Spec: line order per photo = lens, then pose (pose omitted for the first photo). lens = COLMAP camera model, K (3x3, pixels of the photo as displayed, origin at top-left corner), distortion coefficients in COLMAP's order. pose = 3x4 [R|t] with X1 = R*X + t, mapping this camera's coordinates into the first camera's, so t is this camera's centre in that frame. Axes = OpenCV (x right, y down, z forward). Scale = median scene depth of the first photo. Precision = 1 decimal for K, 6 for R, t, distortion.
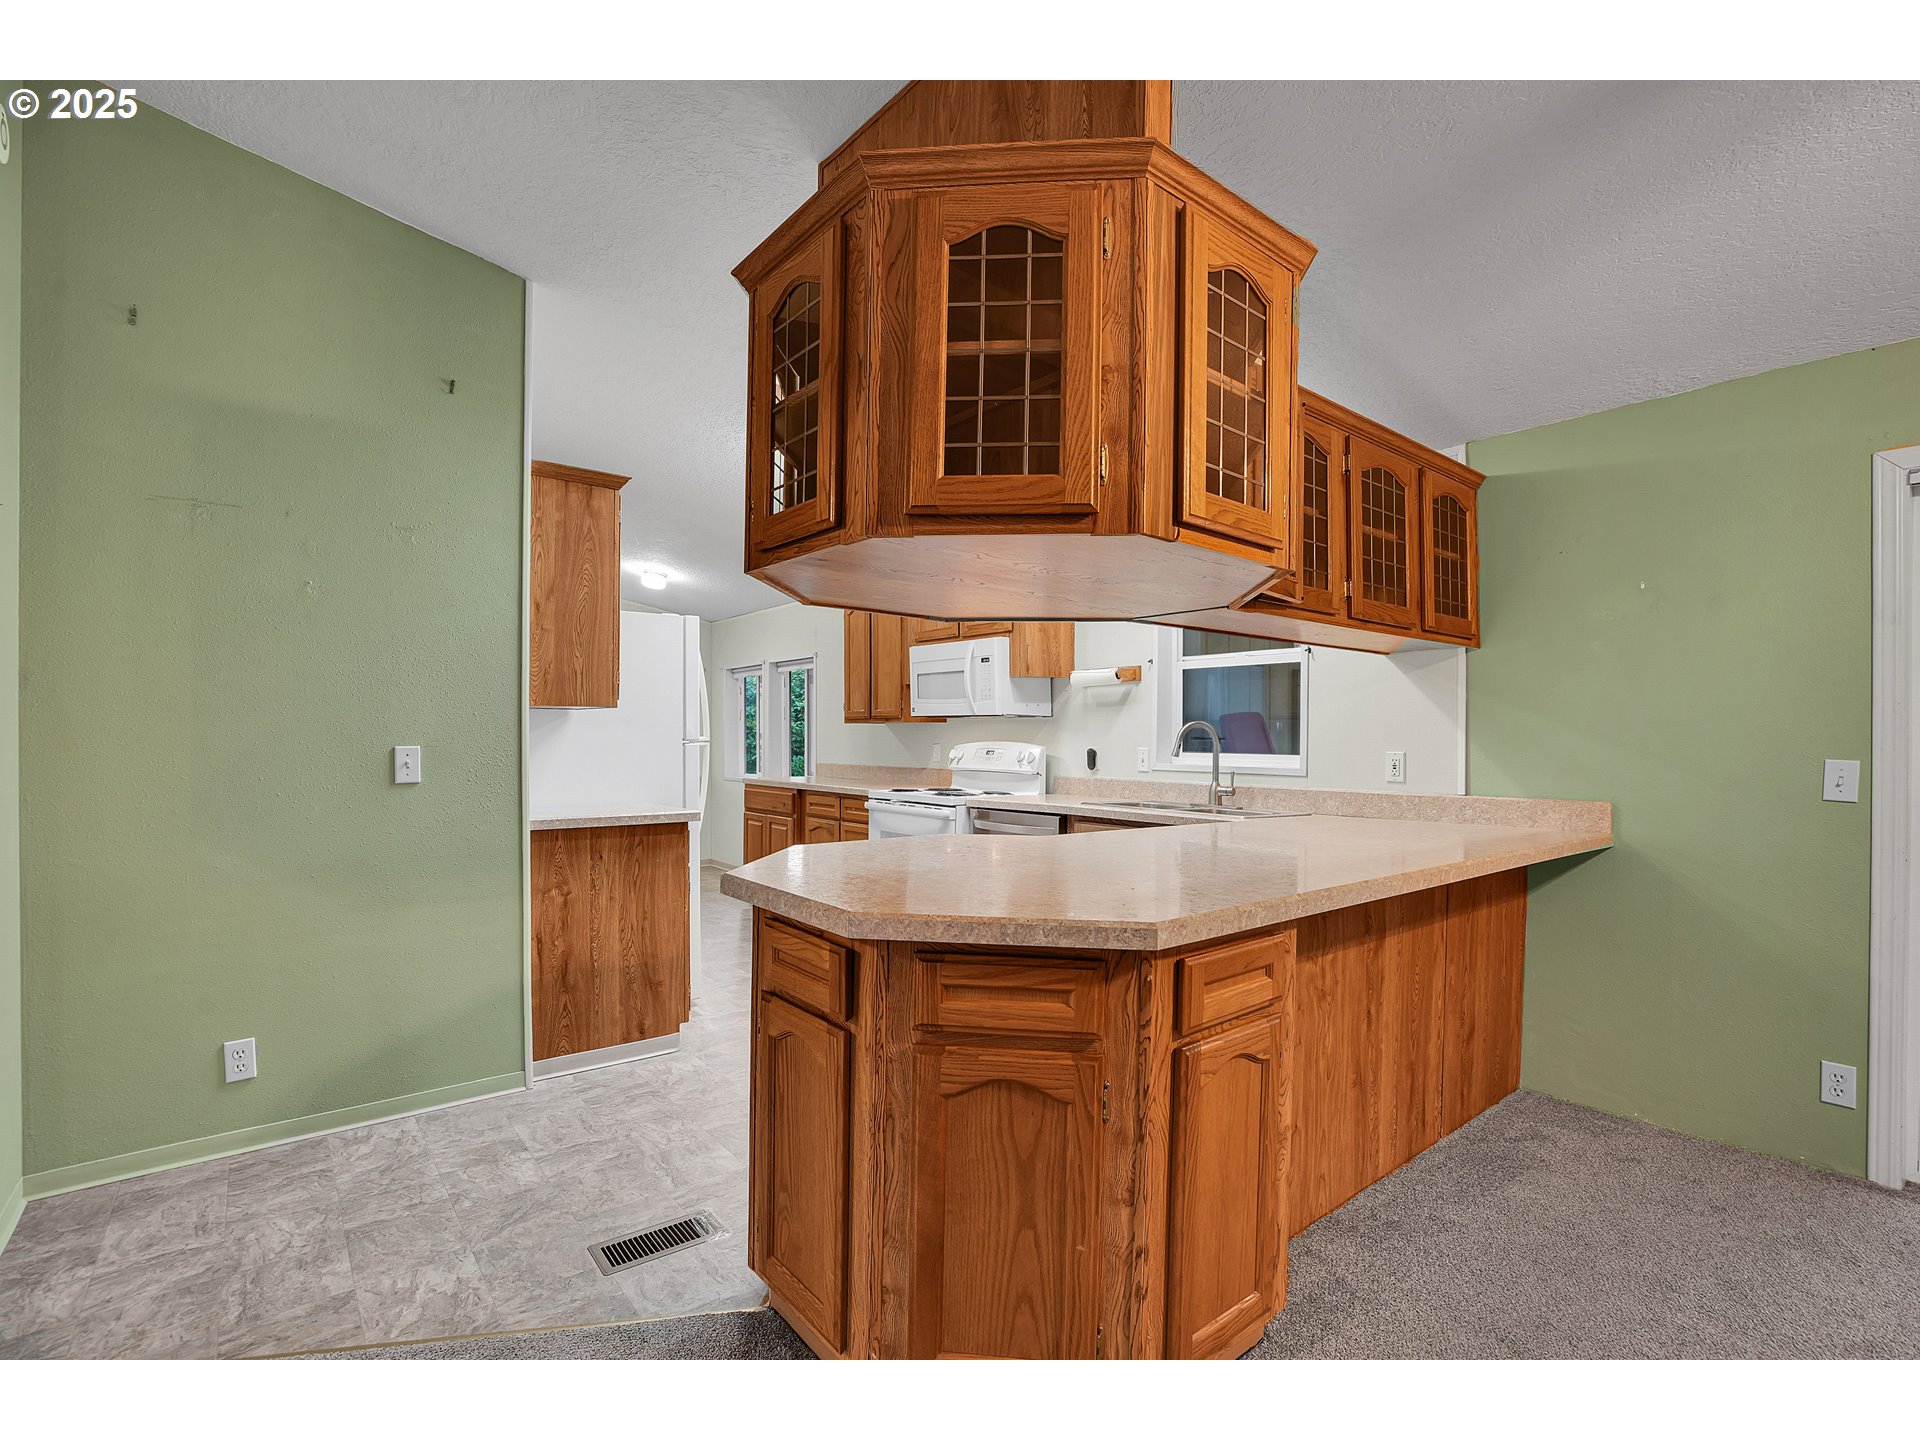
lens RADIAL K [[909.0, 0, 934.5], [0, 909.0, 736.5], [0, 0, 1]] dist [-0.039638, 0.009075]
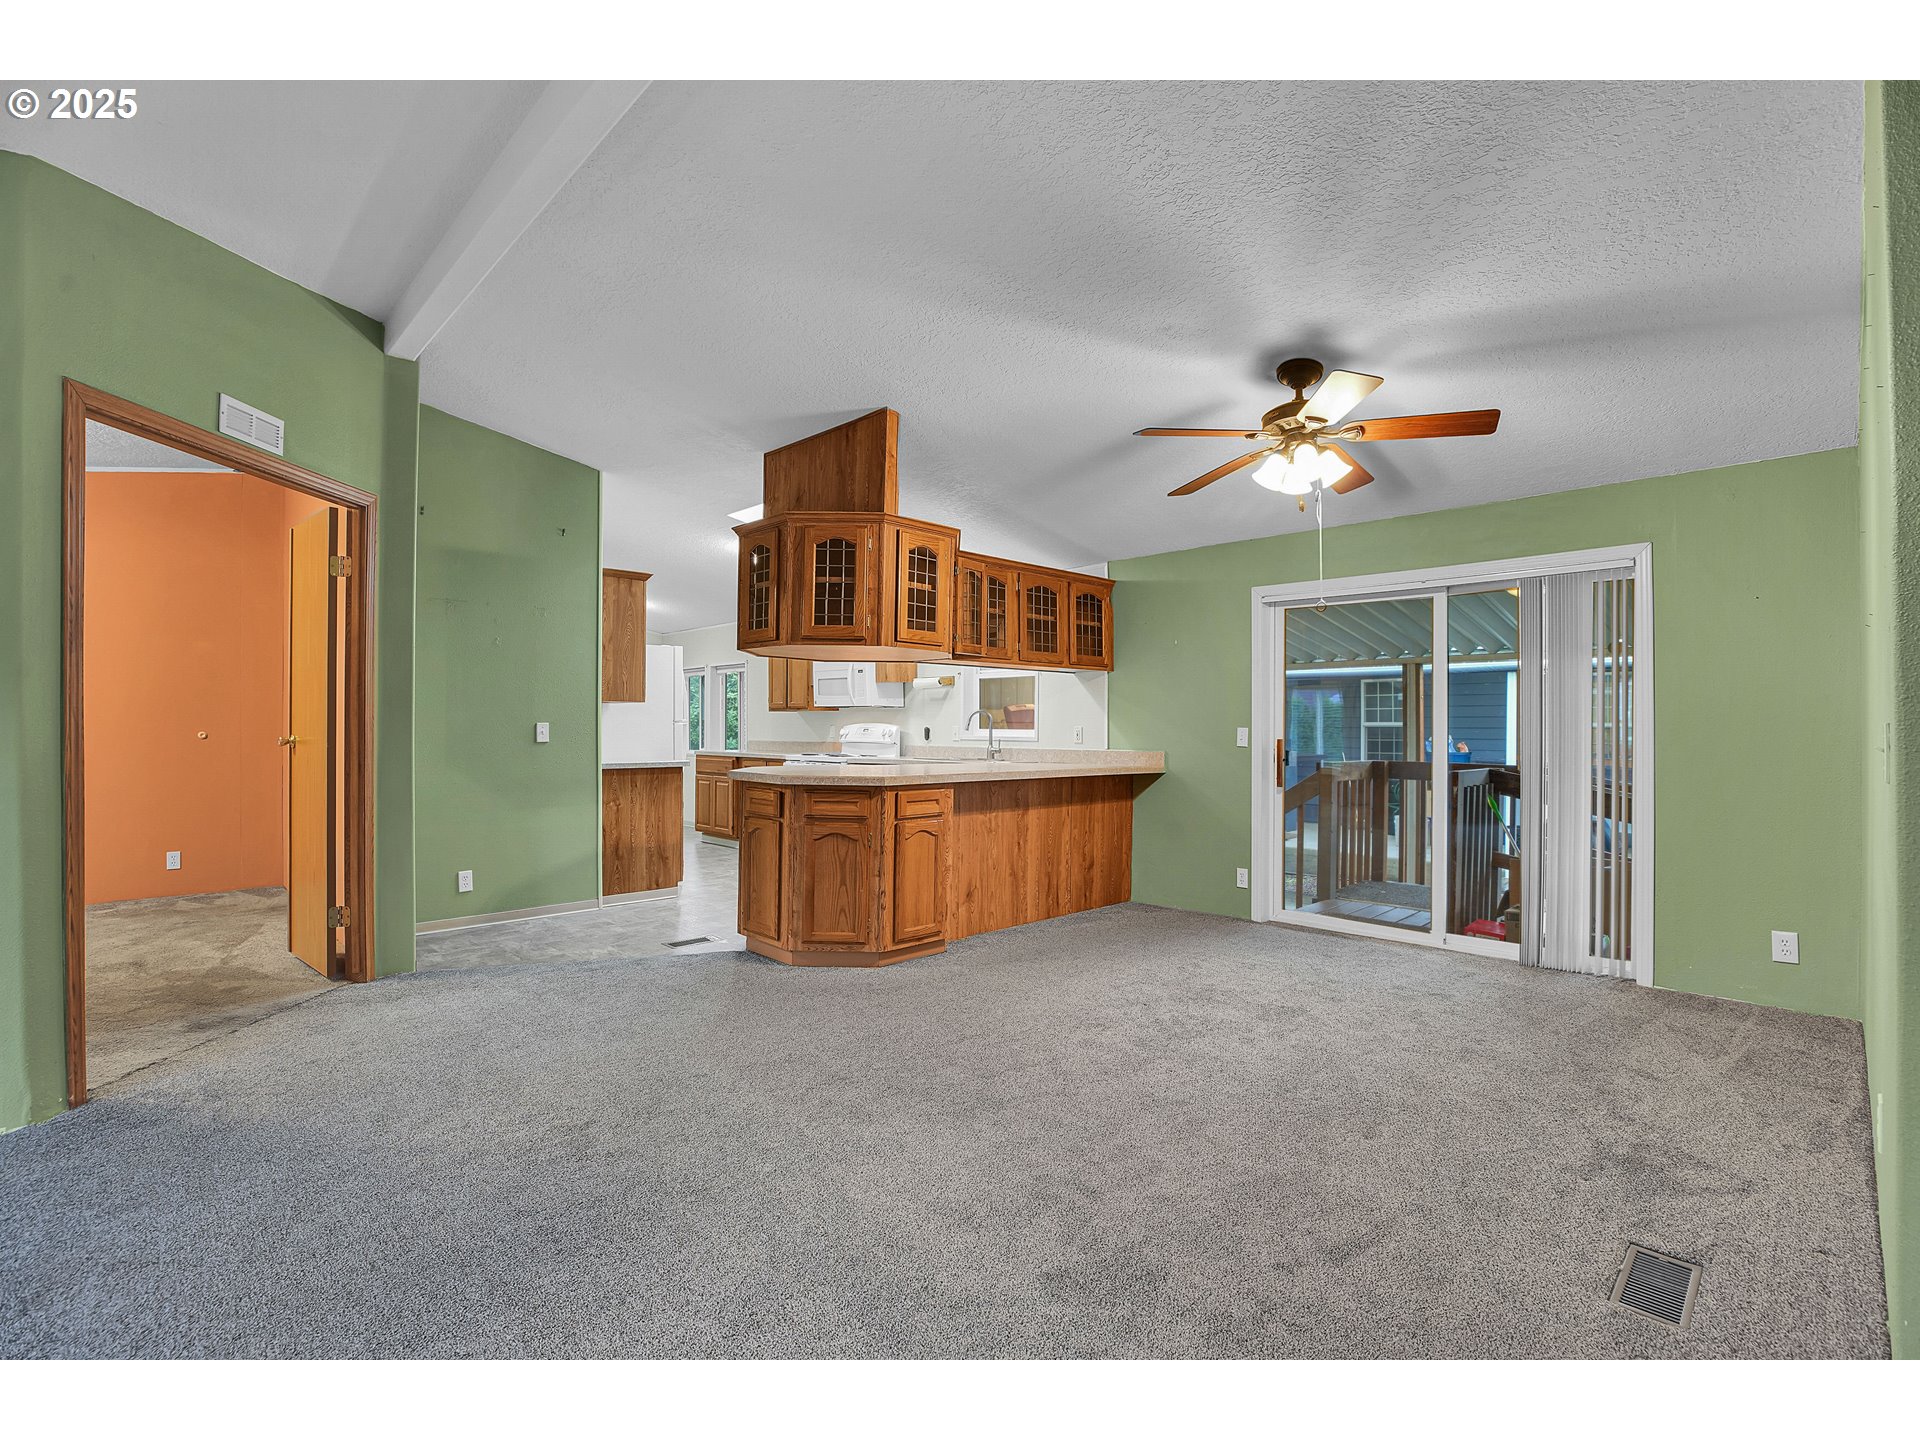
lens RADIAL K [[909.0, 0, 942.3], [0, 909.0, 726.0], [0, 0, 1]] dist [-0.039638, 0.009075]
pose [[0.994973, -0.000936, 0.100142, 0.072155], [0.000902, 1.000000, 0.000387, 0.019711], [-0.100142, -0.000295, 0.994973, -1.091010]]
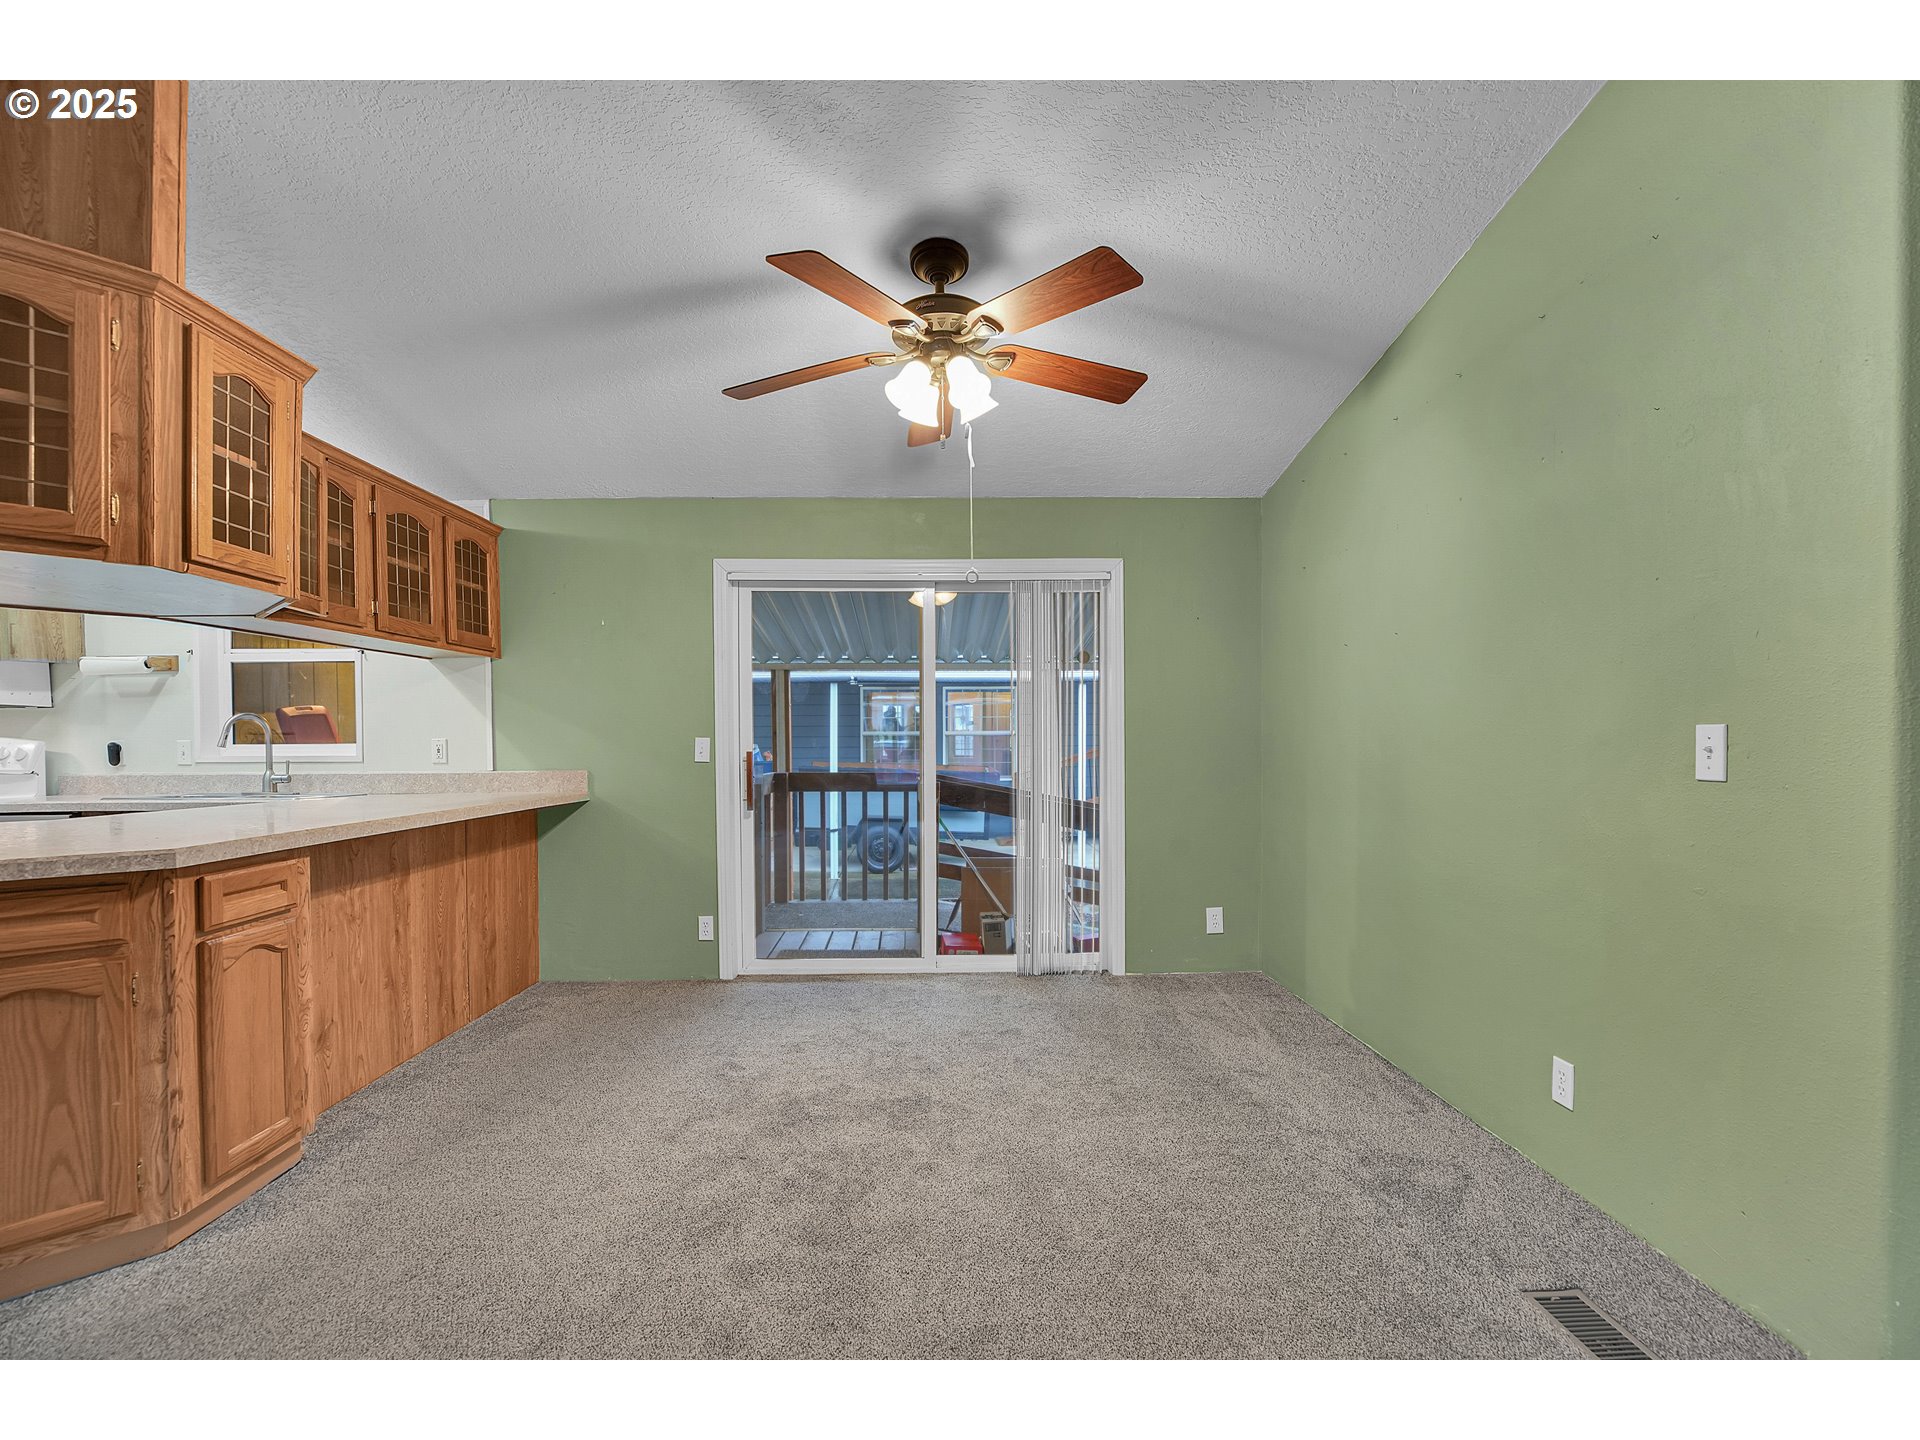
lens RADIAL K [[909.0, 0, 978.3], [0, 909.0, 762.9], [0, 0, 1]] dist [-0.039638, 0.009075]
pose [[0.585970, -0.031609, 0.809716, -0.070109], [0.008274, 0.999420, 0.033027, 0.021014], [-0.810291, -0.012654, 0.585892, -0.434435]]
